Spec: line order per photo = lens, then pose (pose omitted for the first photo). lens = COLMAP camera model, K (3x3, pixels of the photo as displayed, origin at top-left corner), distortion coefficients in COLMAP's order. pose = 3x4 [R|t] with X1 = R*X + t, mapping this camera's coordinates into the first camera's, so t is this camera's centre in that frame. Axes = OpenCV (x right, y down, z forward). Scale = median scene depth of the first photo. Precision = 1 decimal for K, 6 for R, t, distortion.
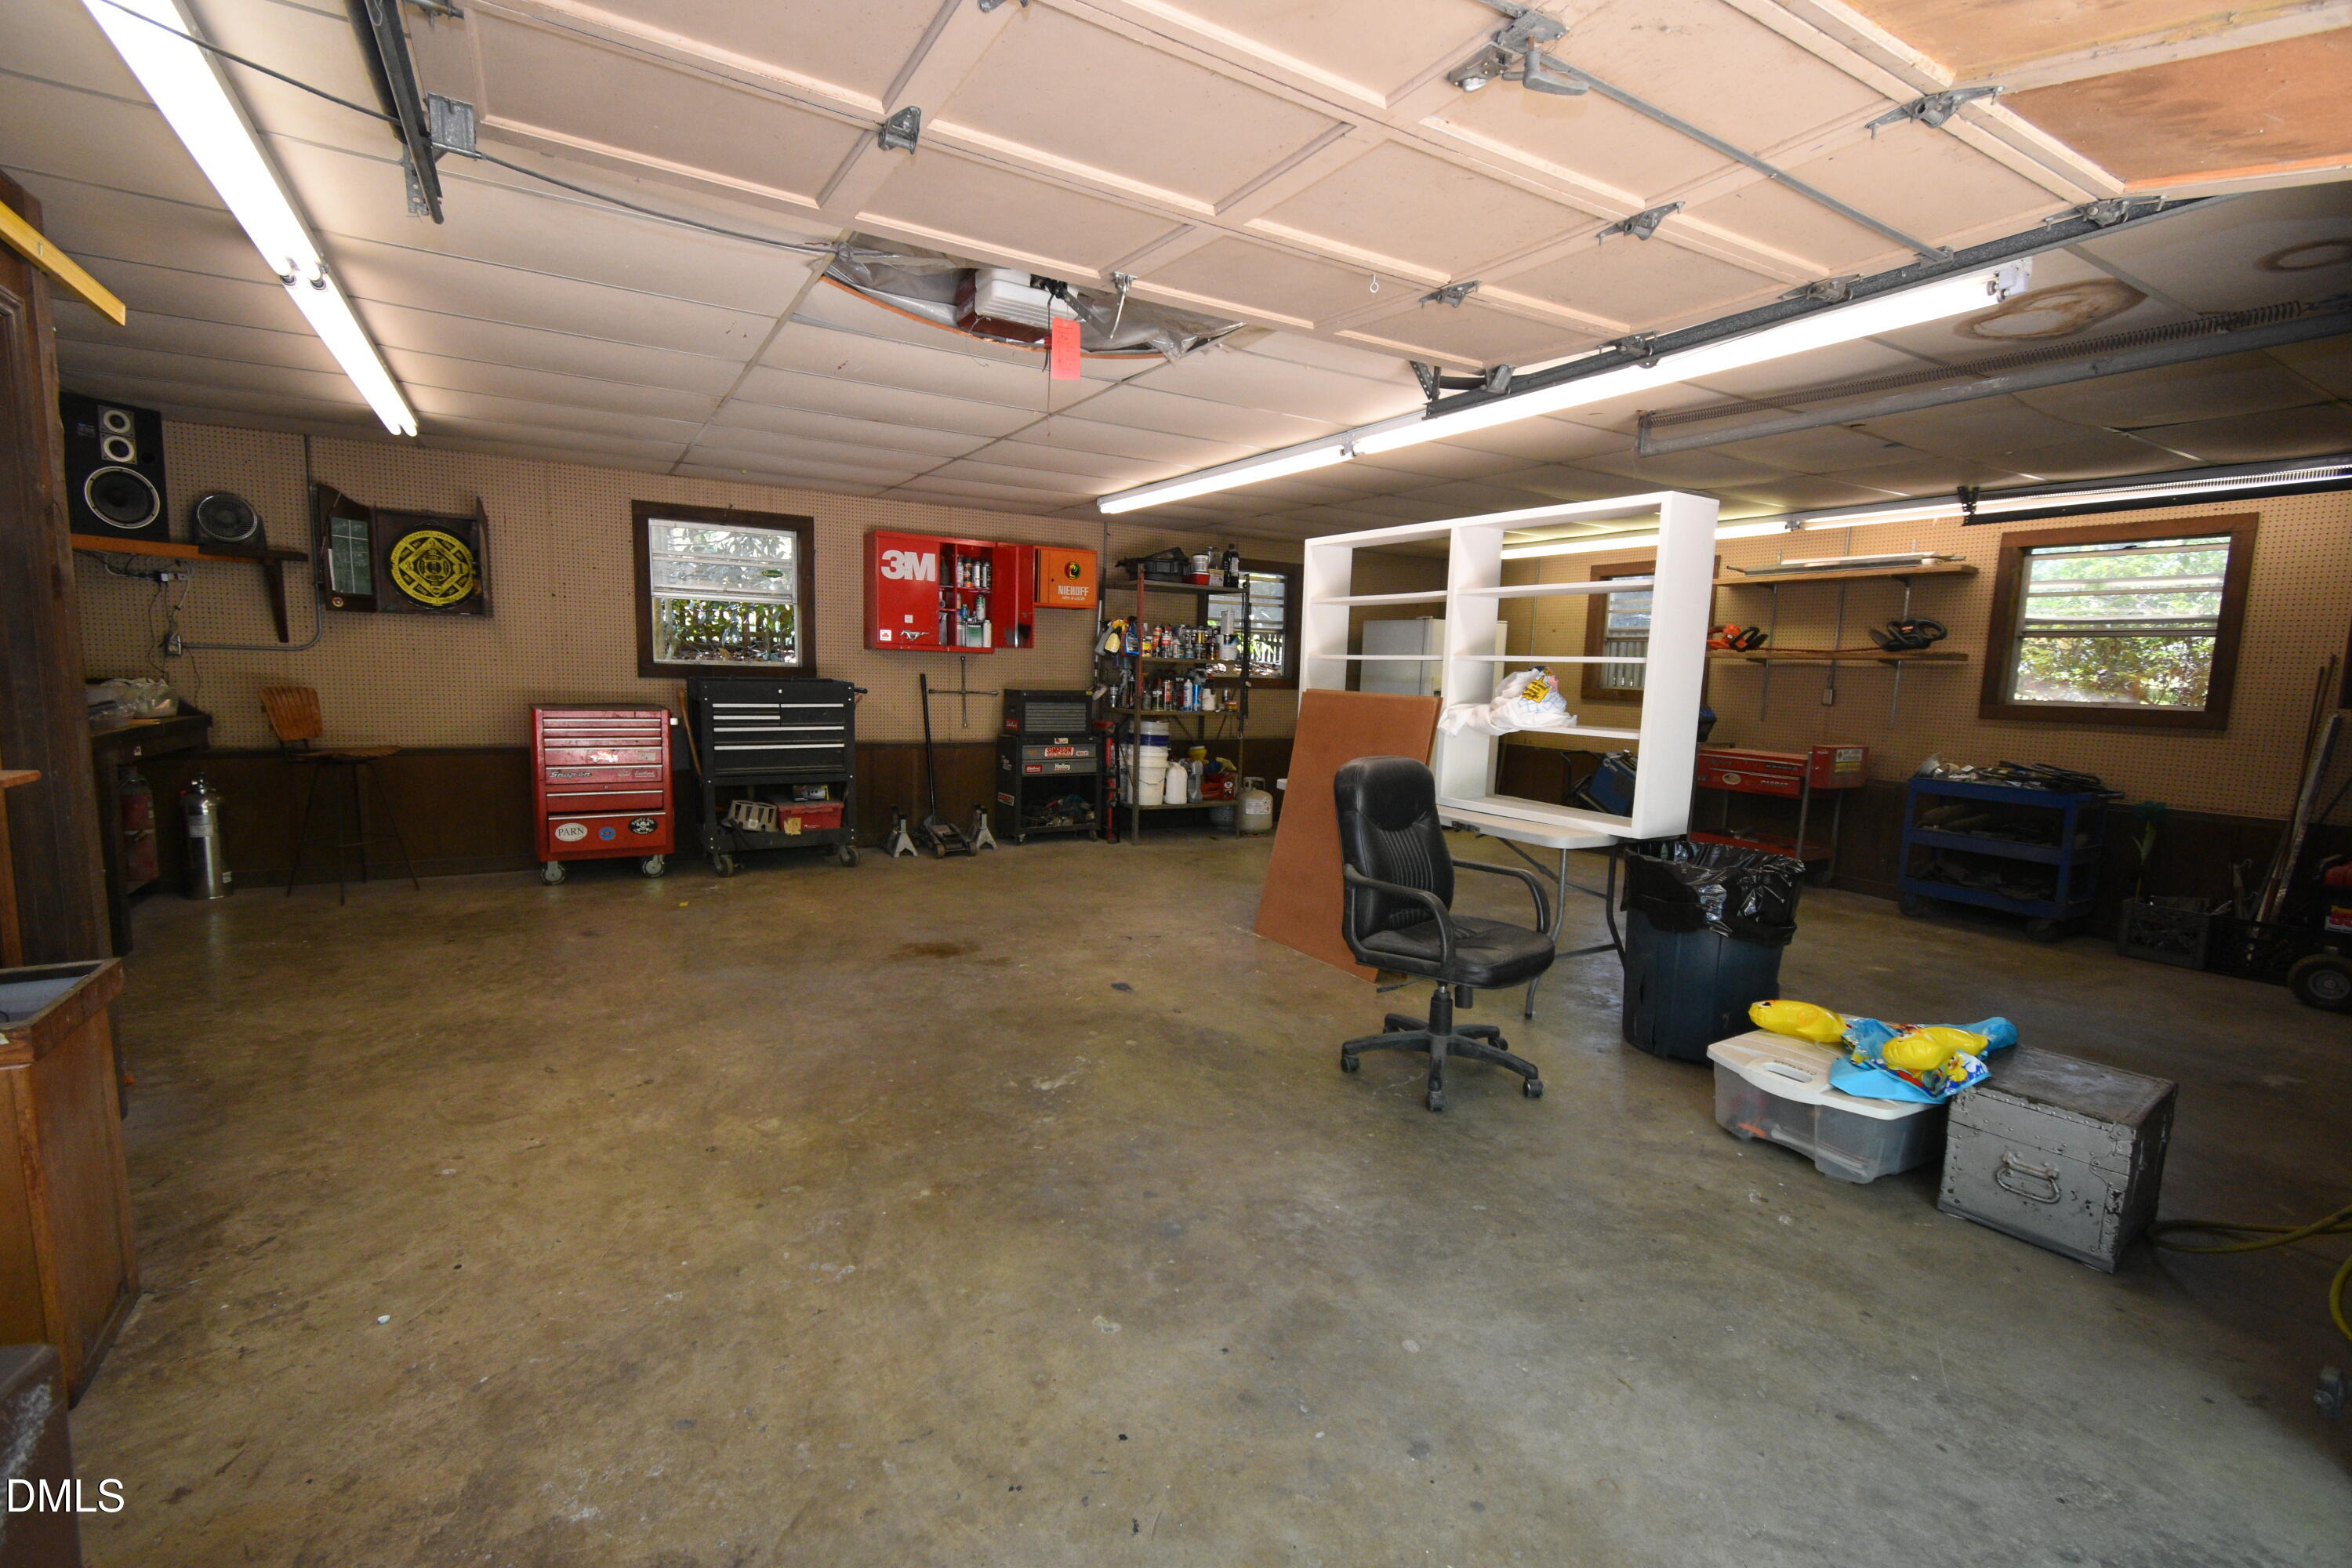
lens RADIAL K [[1035.9, 0, 1178.2], [0, 1035.9, 786.4], [0, 0, 1]] dist [0.007617, -0.003559]
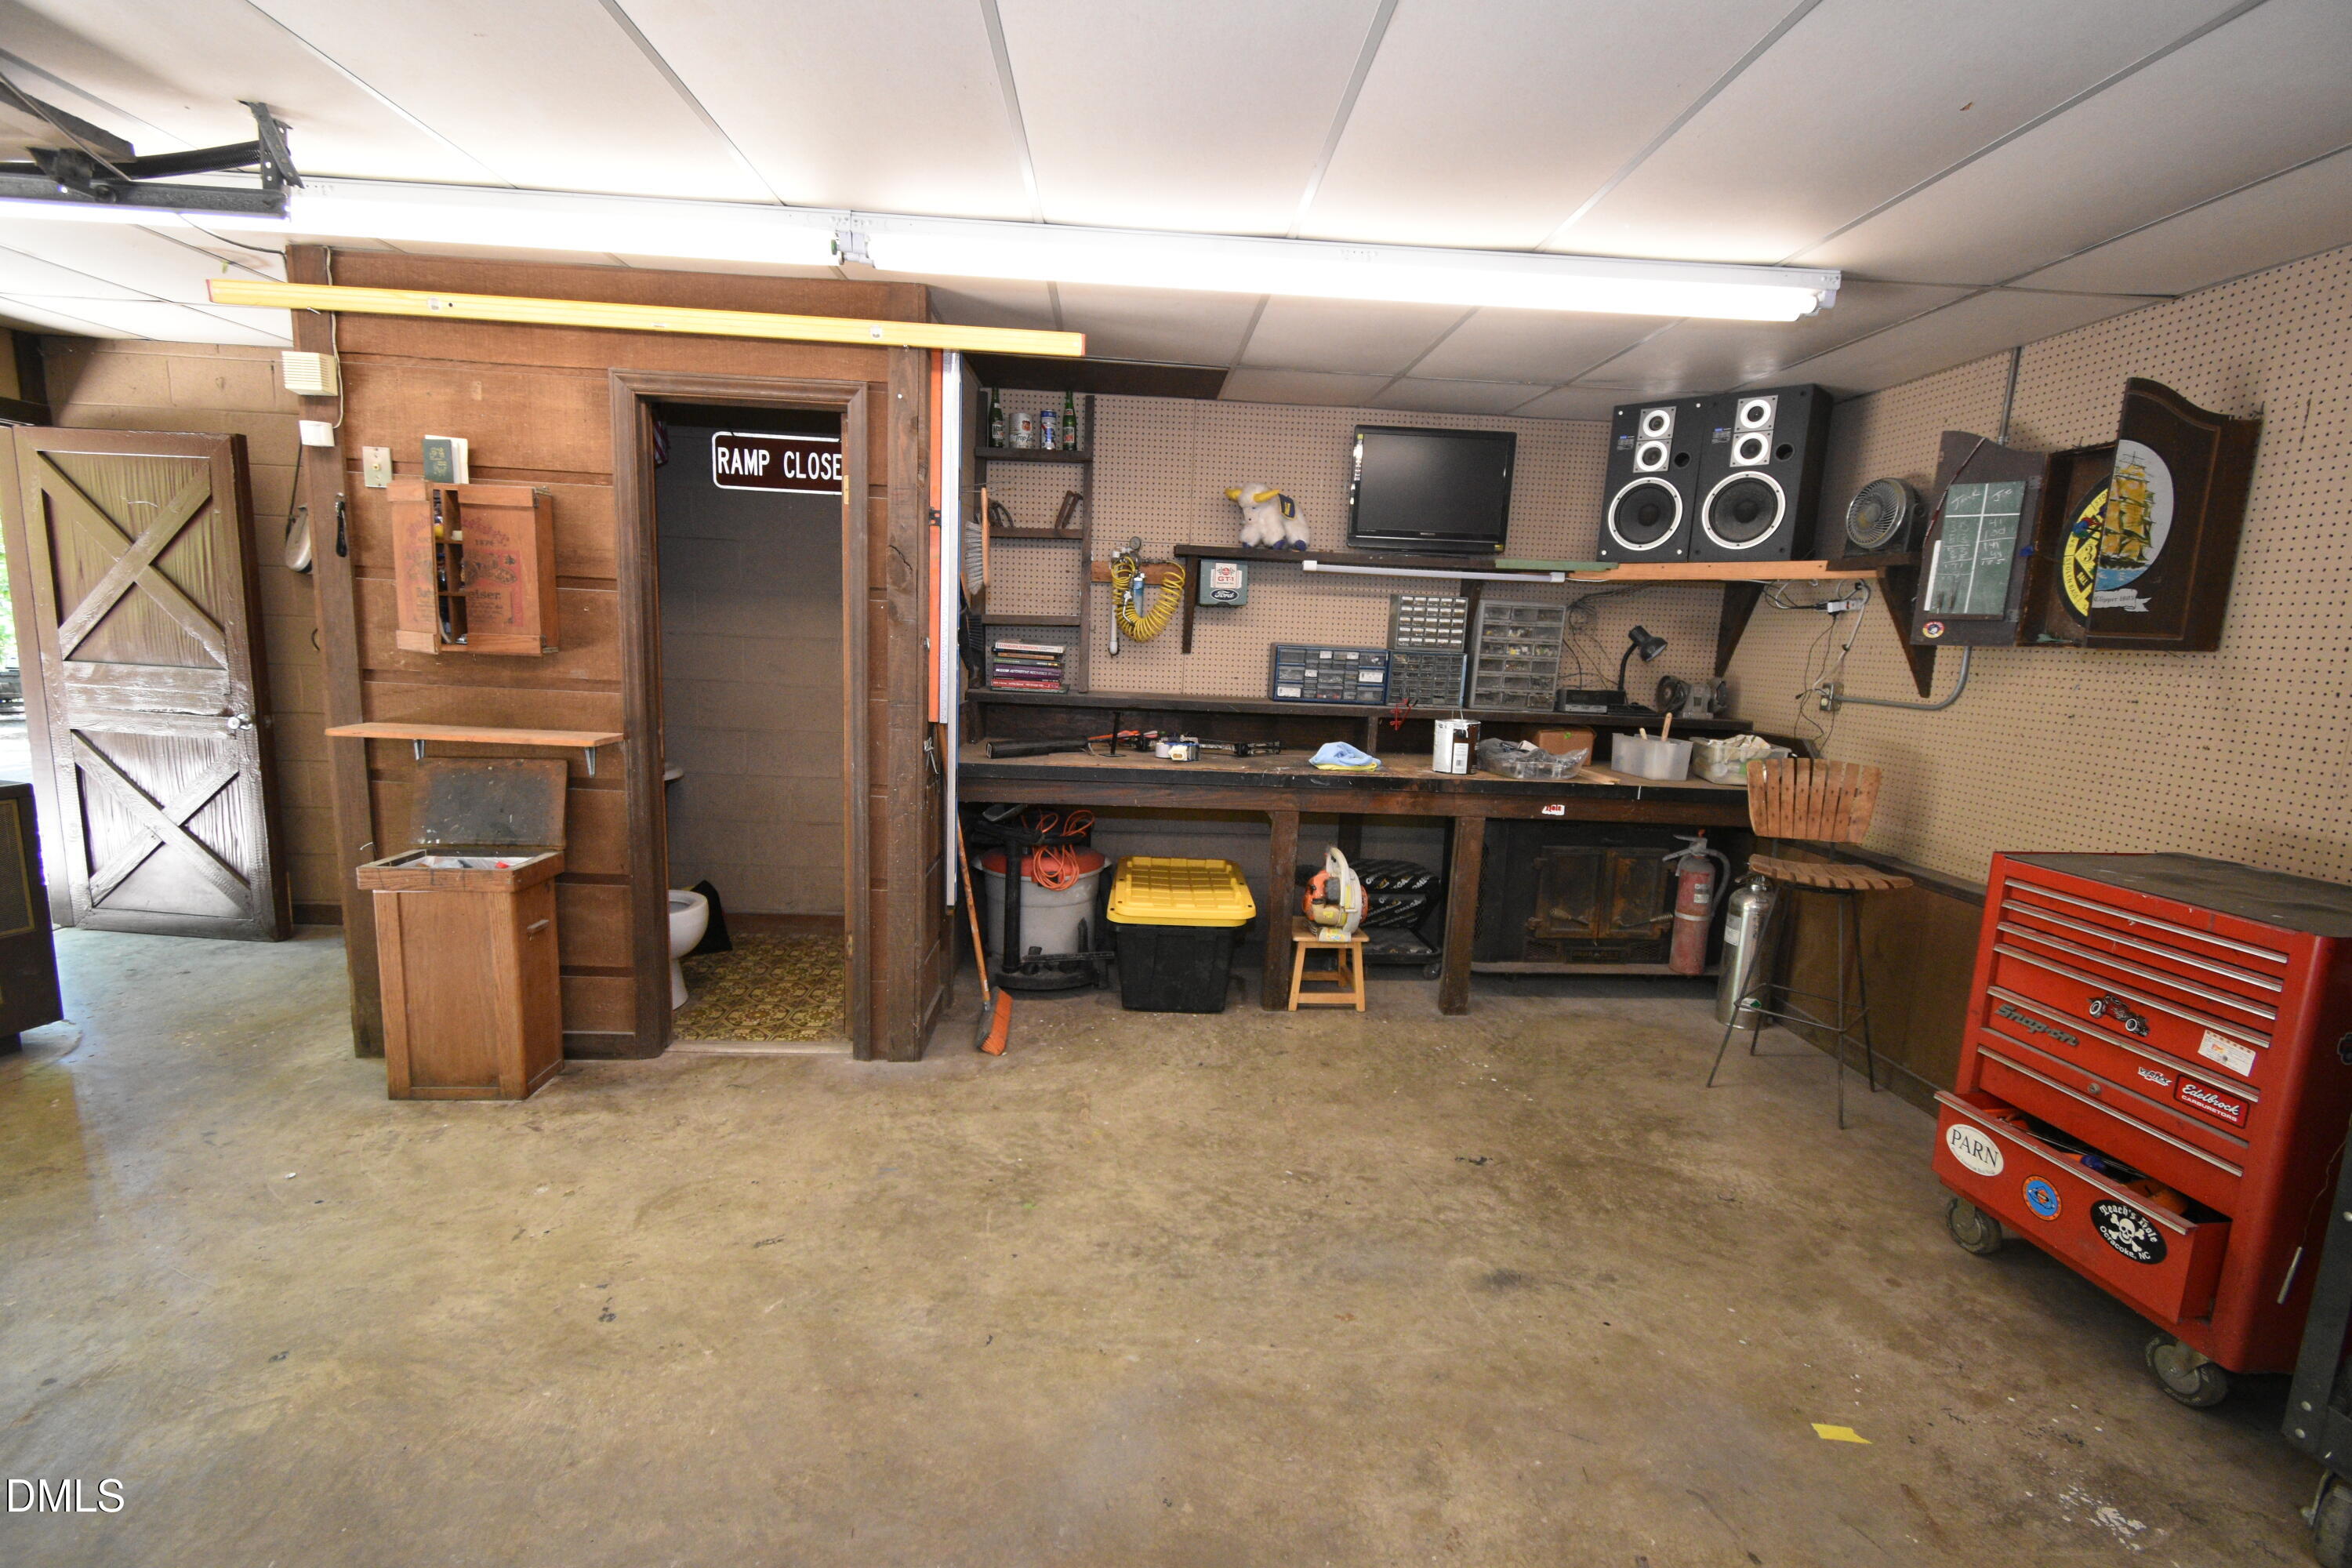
lens RADIAL K [[1035.9, 0, 1171.0], [0, 1035.9, 790.1], [0, 0, 1]] dist [0.007617, -0.003559]
pose [[-0.468770, 0.086358, -0.879089, -0.081016], [-0.157816, 0.971009, 0.179543, -0.134094], [0.869108, 0.222899, -0.441551, 0.959986]]
